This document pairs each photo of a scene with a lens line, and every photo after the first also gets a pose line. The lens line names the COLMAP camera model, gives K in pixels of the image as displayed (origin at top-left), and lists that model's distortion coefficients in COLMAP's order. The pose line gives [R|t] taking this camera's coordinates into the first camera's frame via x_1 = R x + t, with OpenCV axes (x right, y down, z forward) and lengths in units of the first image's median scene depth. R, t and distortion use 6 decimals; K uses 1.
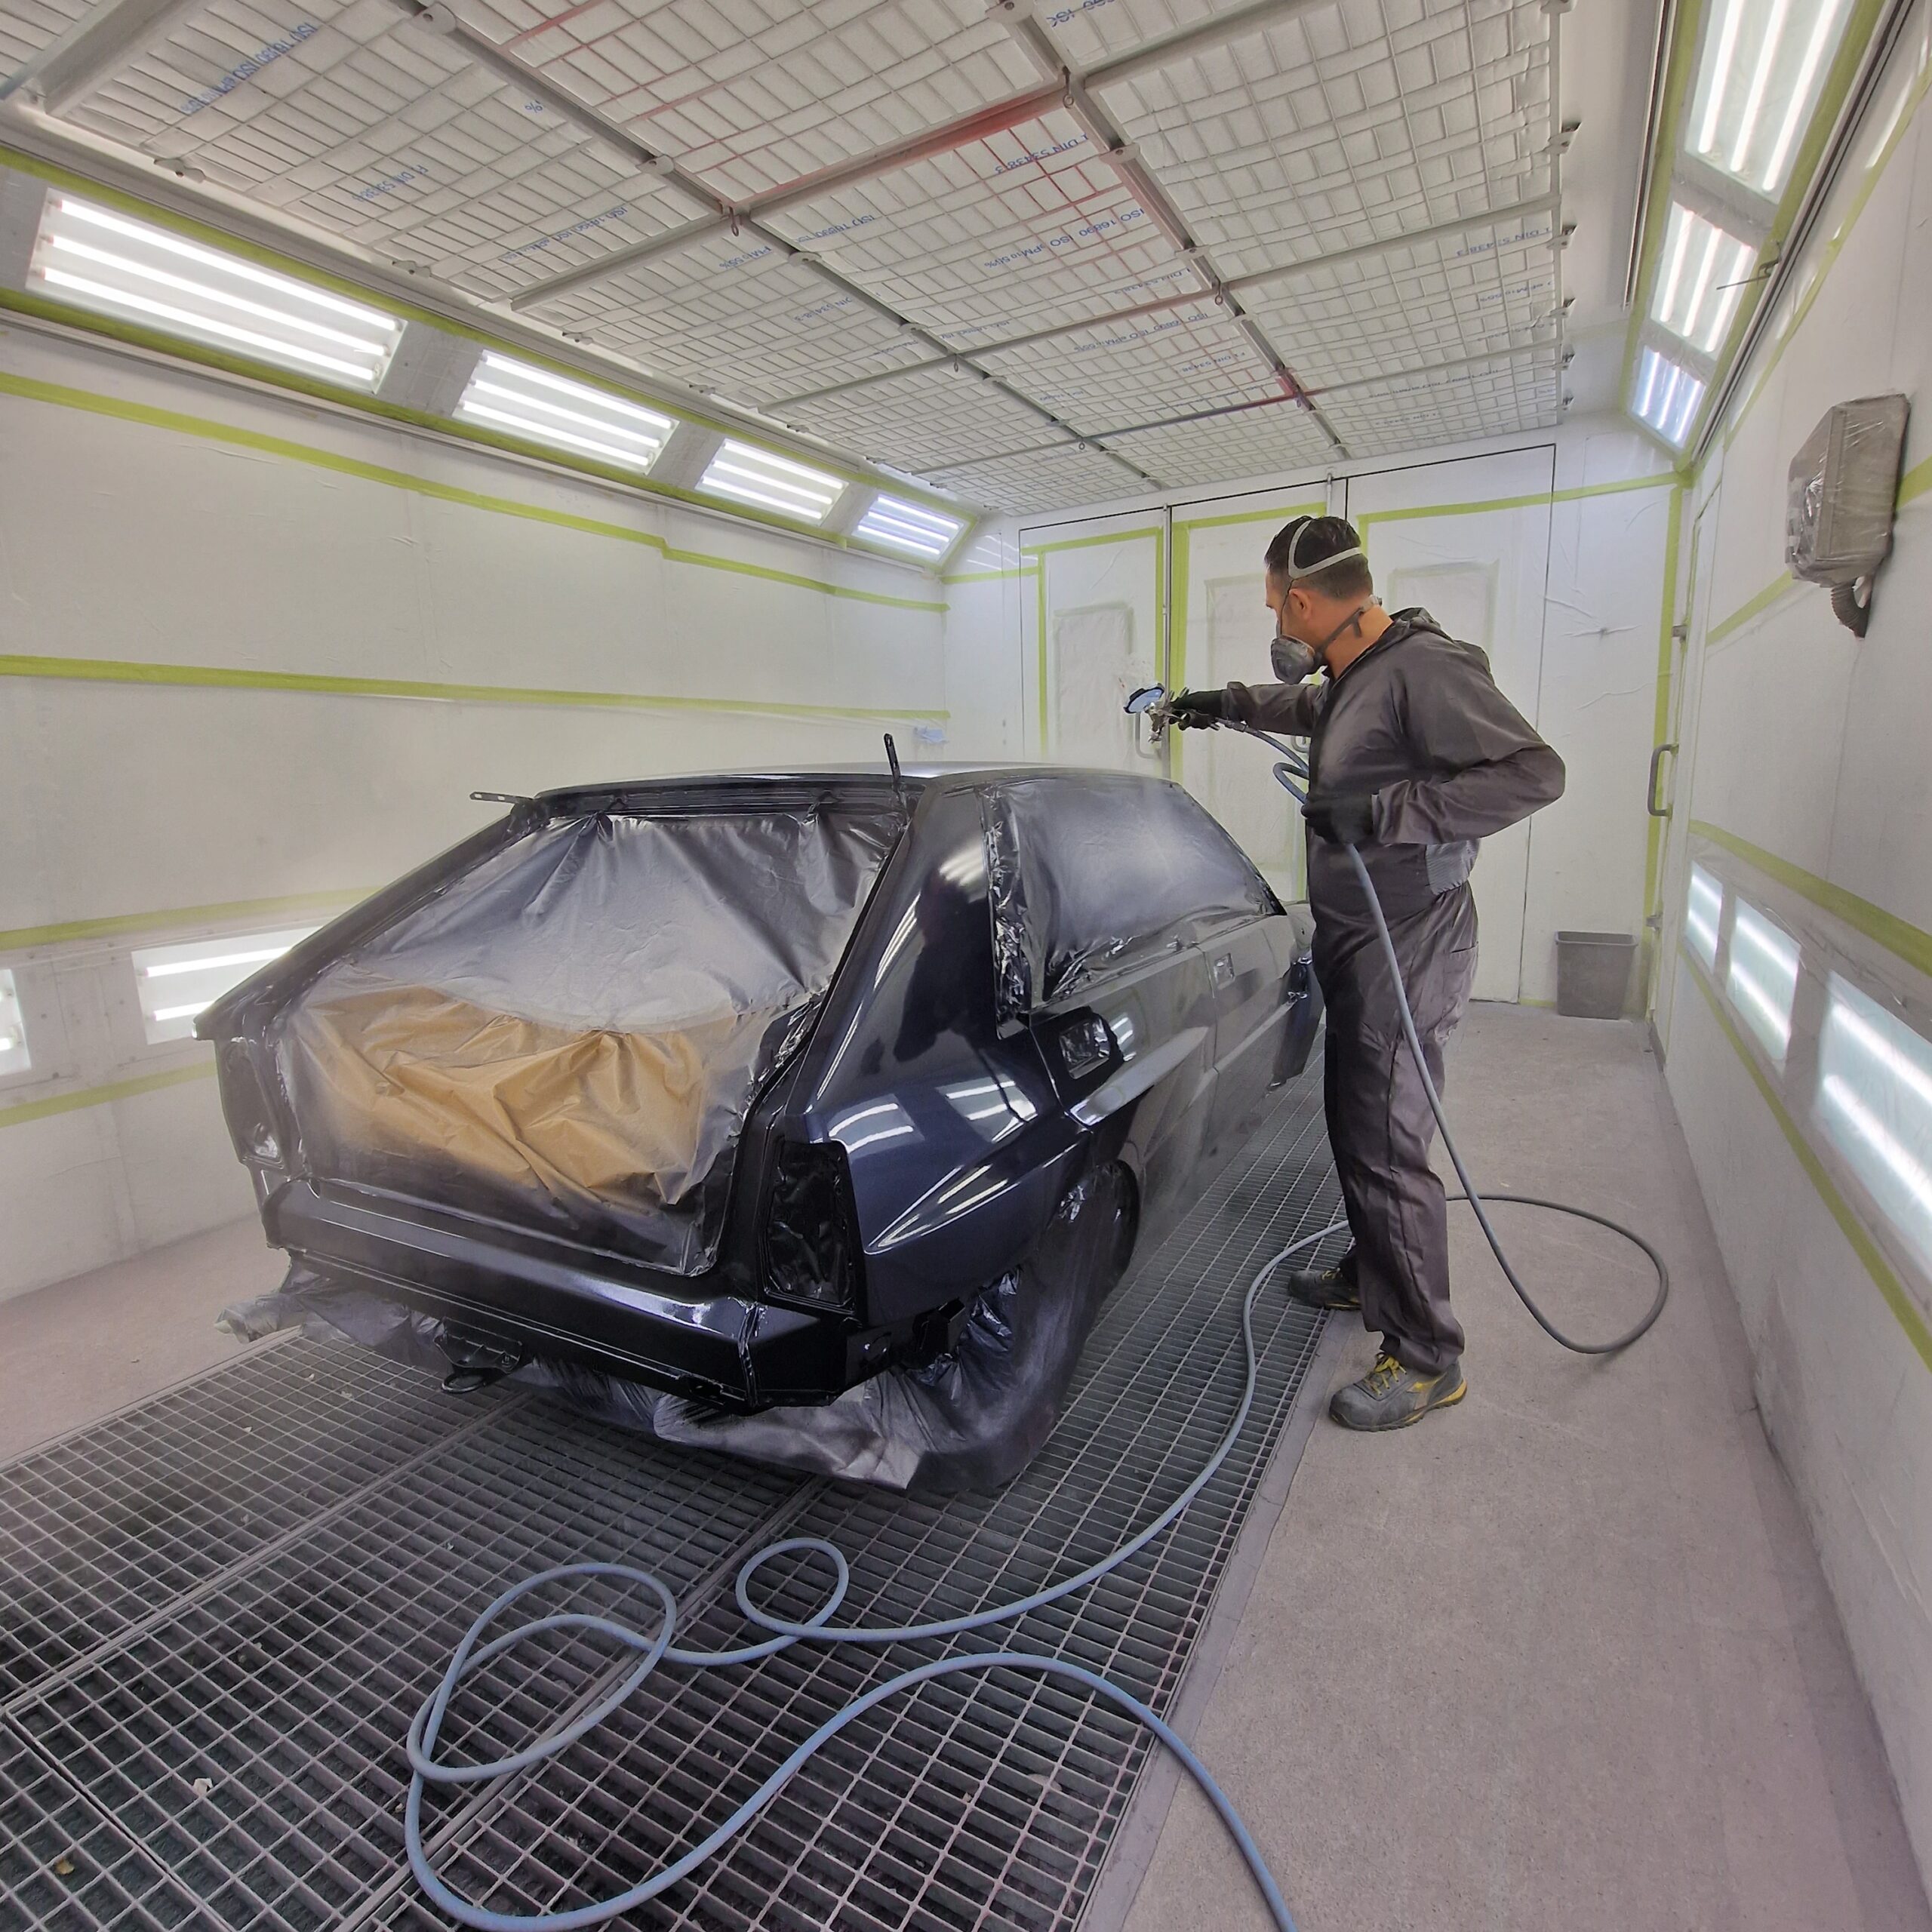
lens RADIAL K [[1057.1, 0, 968.0], [0, 1057.1, 978.5], [0, 0, 1]] dist [-0.000976, -0.000792]
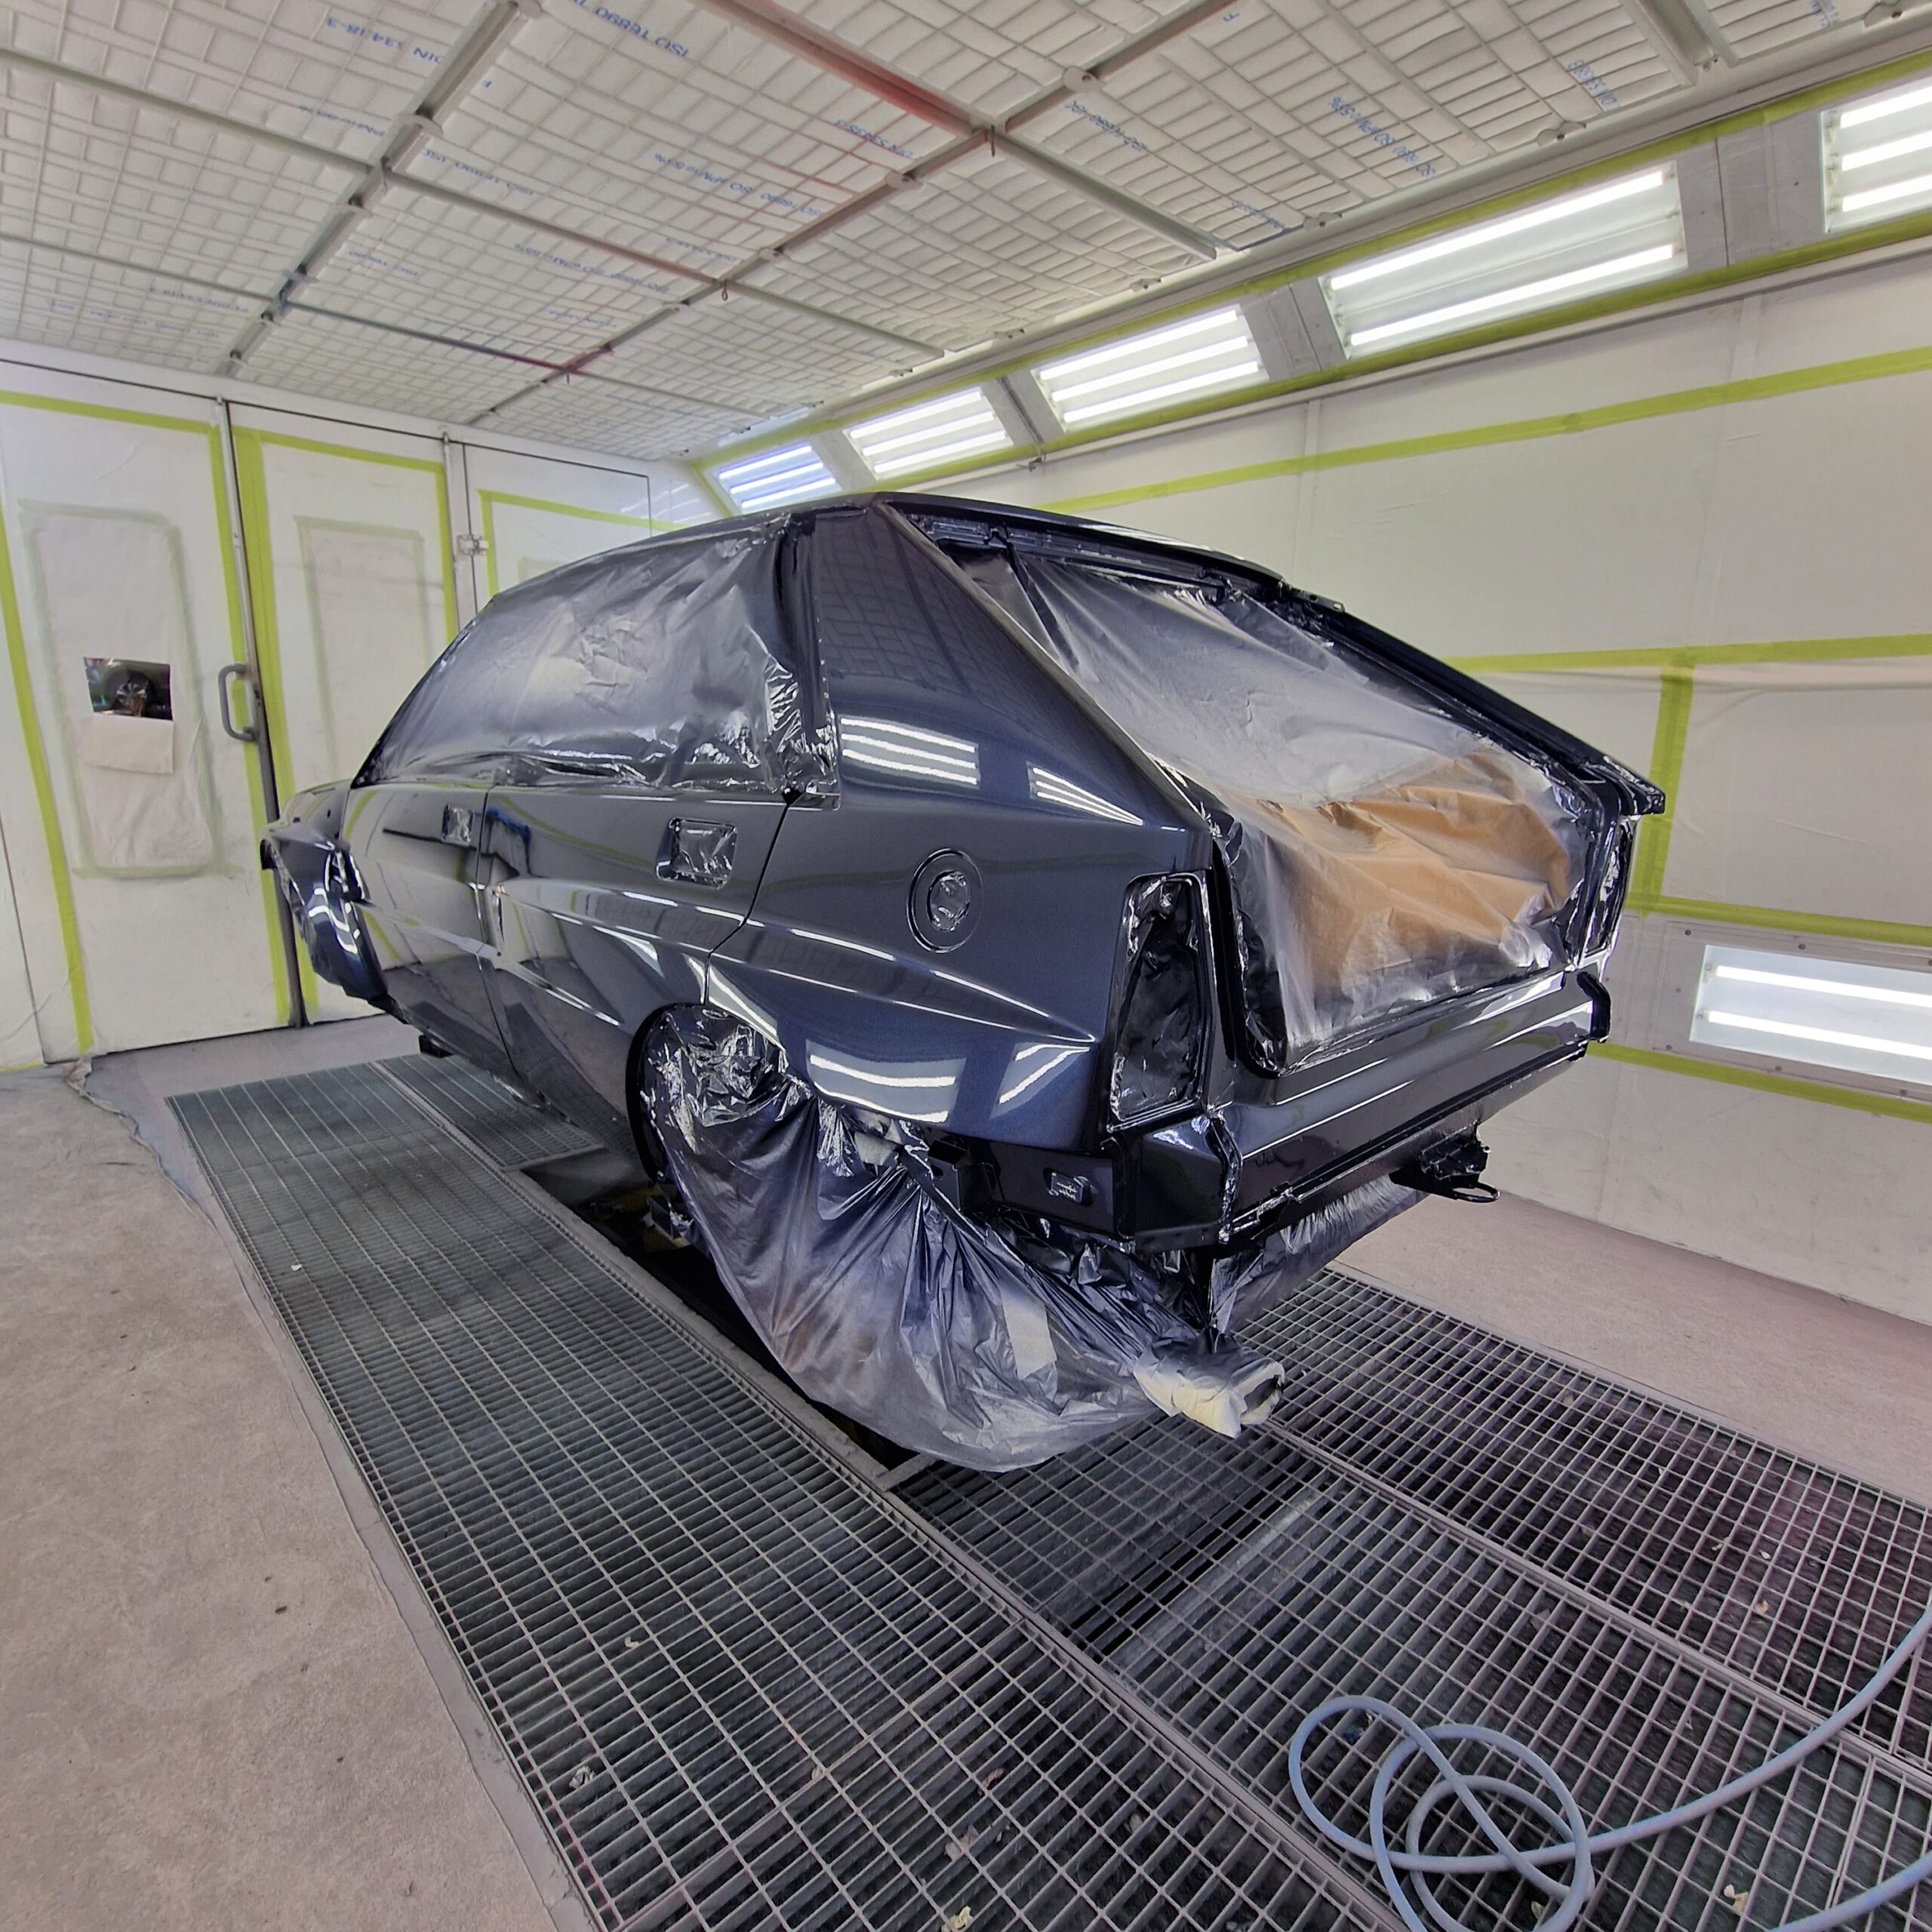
lens RADIAL K [[1057.1, 0, 964.9], [0, 1057.1, 977.3], [0, 0, 1]] dist [-0.000976, -0.000792]
pose [[0.315566, -0.174924, 0.932641, -0.621350], [0.149992, 0.979701, 0.132999, -0.106530], [-0.936974, 0.097918, 0.335398, 0.459601]]
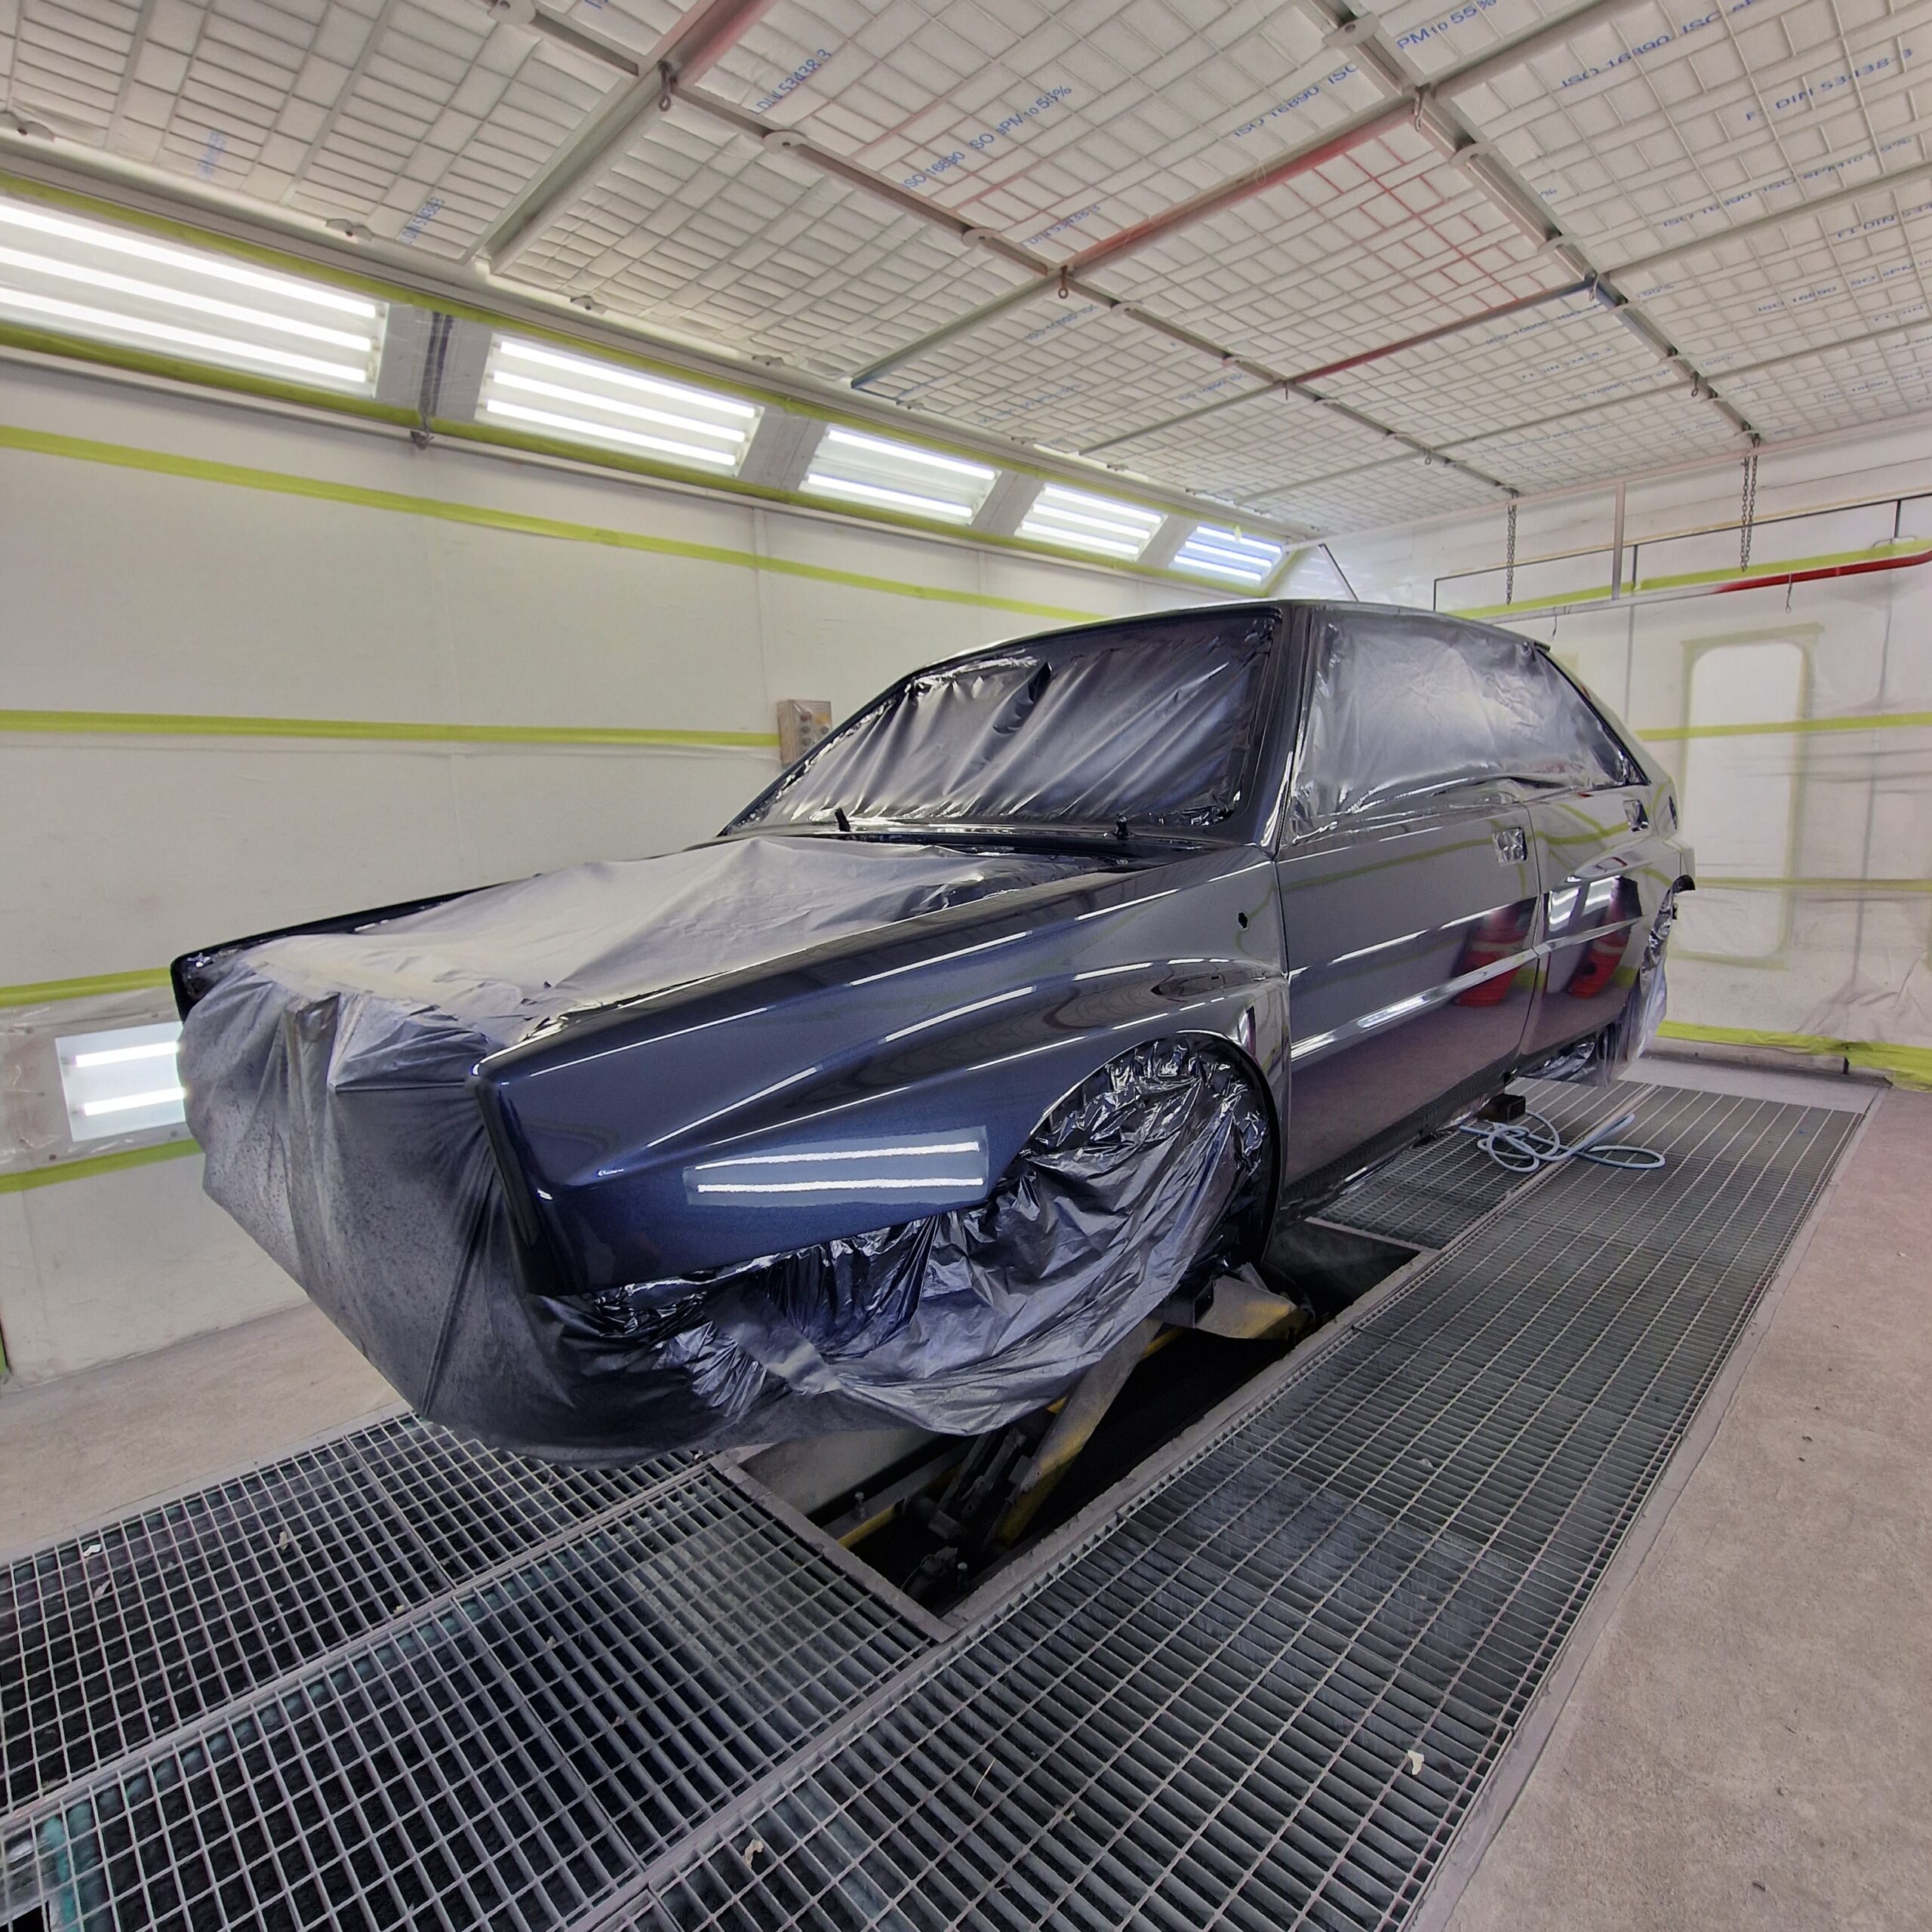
lens RADIAL K [[1057.1, 0, 963.6], [0, 1057.1, 980.0], [0, 0, 1]] dist [-0.000976, -0.000792]
pose [[-0.955257, 0.031948, 0.294048, -0.078101], [0.129428, 0.939067, 0.318438, -0.295527], [-0.265957, 0.342248, -0.901184, 1.464701]]
